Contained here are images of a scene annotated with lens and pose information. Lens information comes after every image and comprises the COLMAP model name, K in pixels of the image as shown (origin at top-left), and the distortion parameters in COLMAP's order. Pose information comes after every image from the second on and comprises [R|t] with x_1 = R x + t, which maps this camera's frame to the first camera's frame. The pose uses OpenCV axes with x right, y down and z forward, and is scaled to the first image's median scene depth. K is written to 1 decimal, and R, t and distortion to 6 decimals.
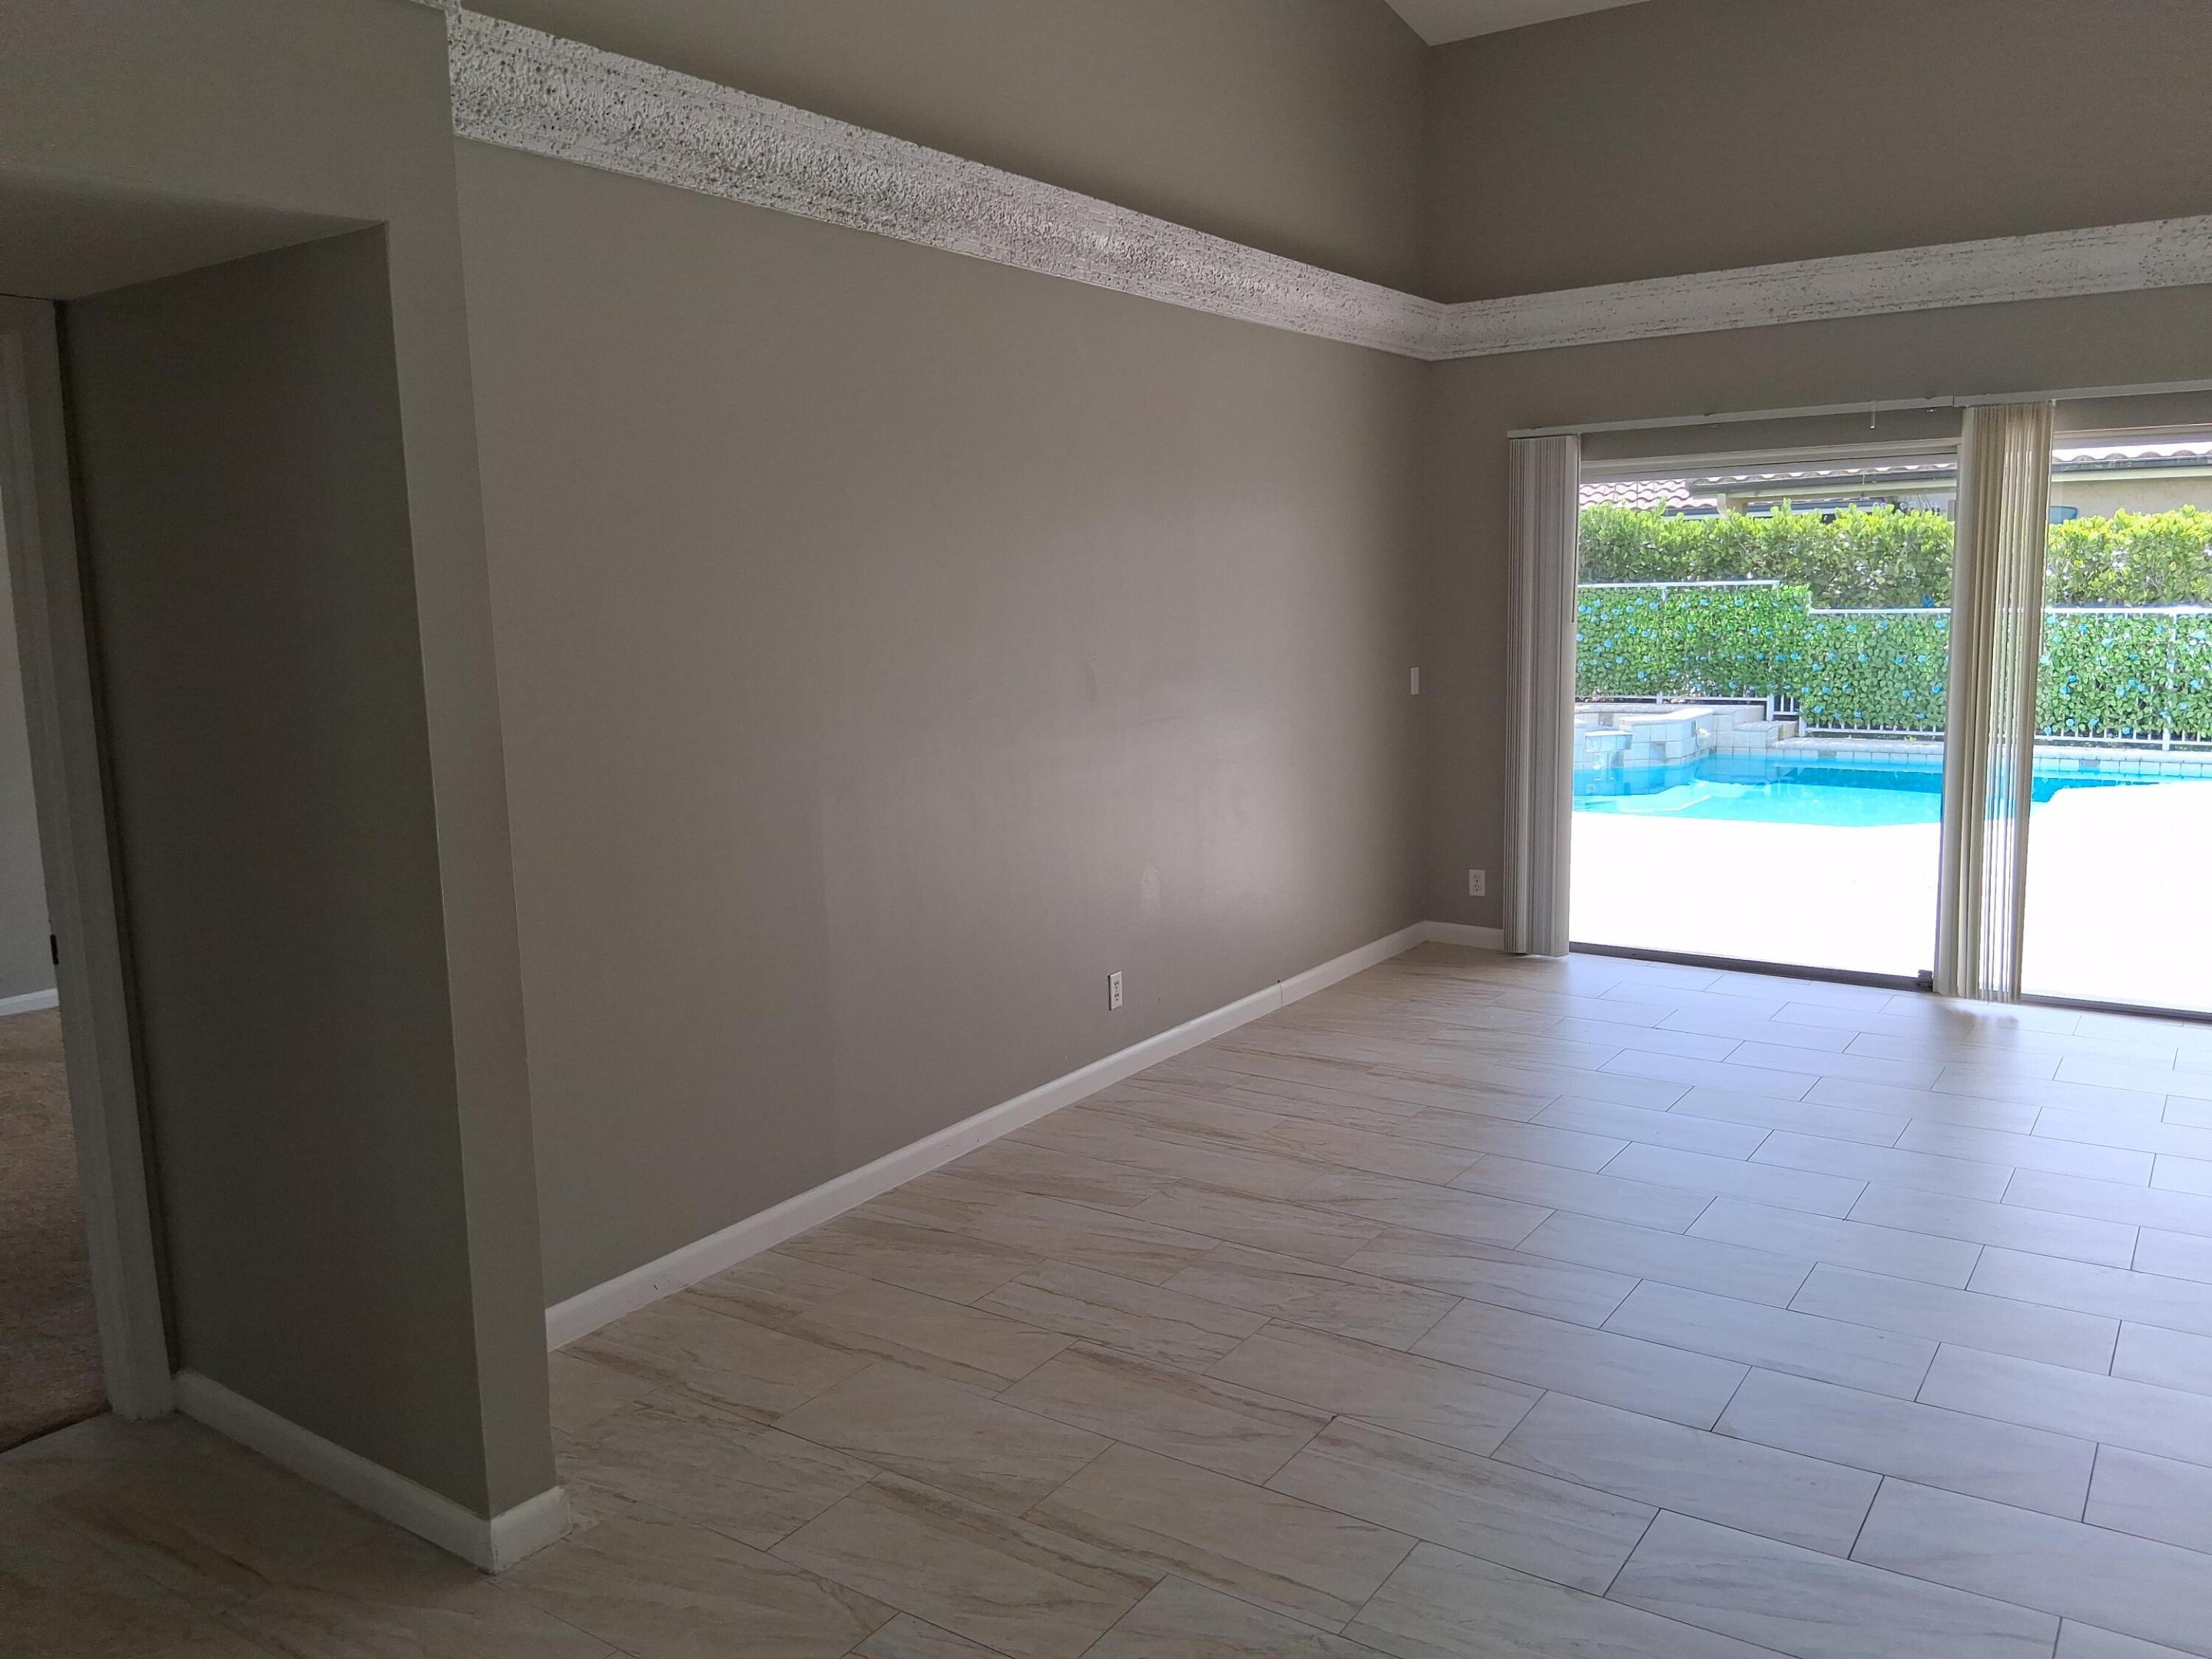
lens RADIAL K [[1663.2, 0, 1107.0], [0, 1663.2, 830.8], [0, 0, 1]] dist [0.067096, -0.110623]
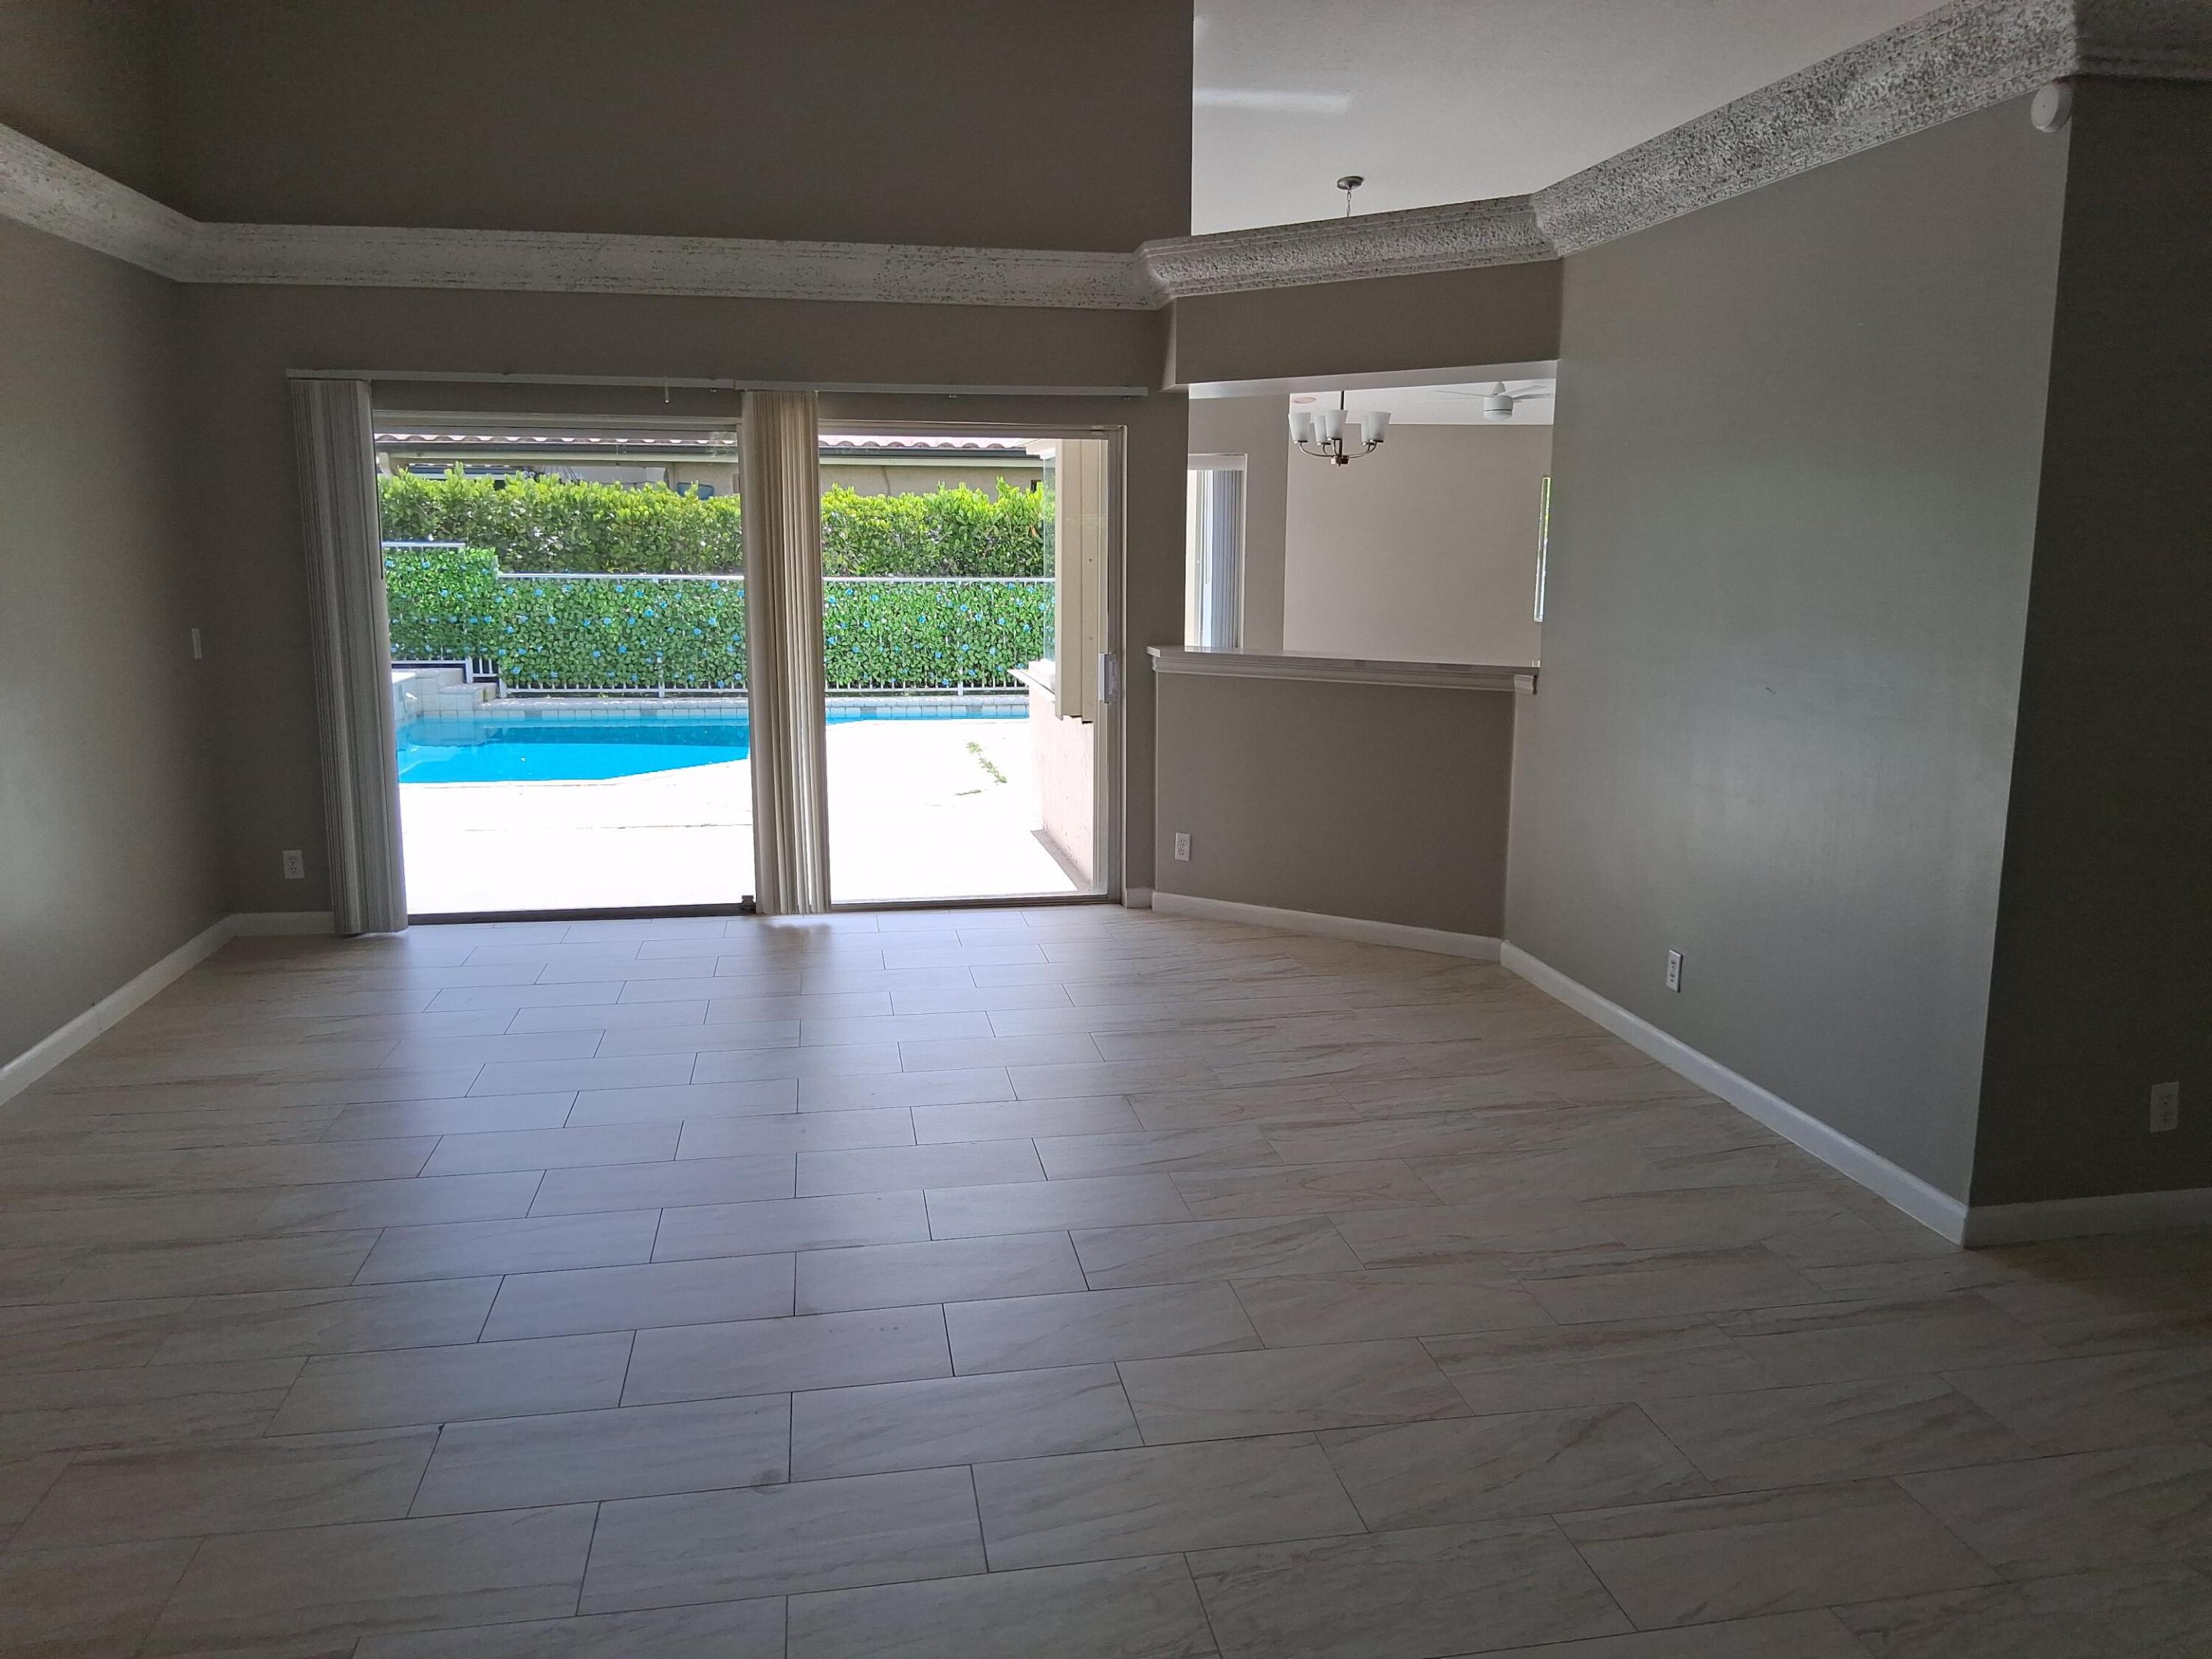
lens RADIAL K [[1663.2, 0, 1109.2], [0, 1663.2, 834.3], [0, 0, 1]] dist [0.067096, -0.110623]
pose [[0.712096, -0.098038, 0.695203, -0.099991], [0.082398, 0.995029, 0.055919, -0.000050], [-0.697230, 0.017464, 0.716635, 0.029545]]
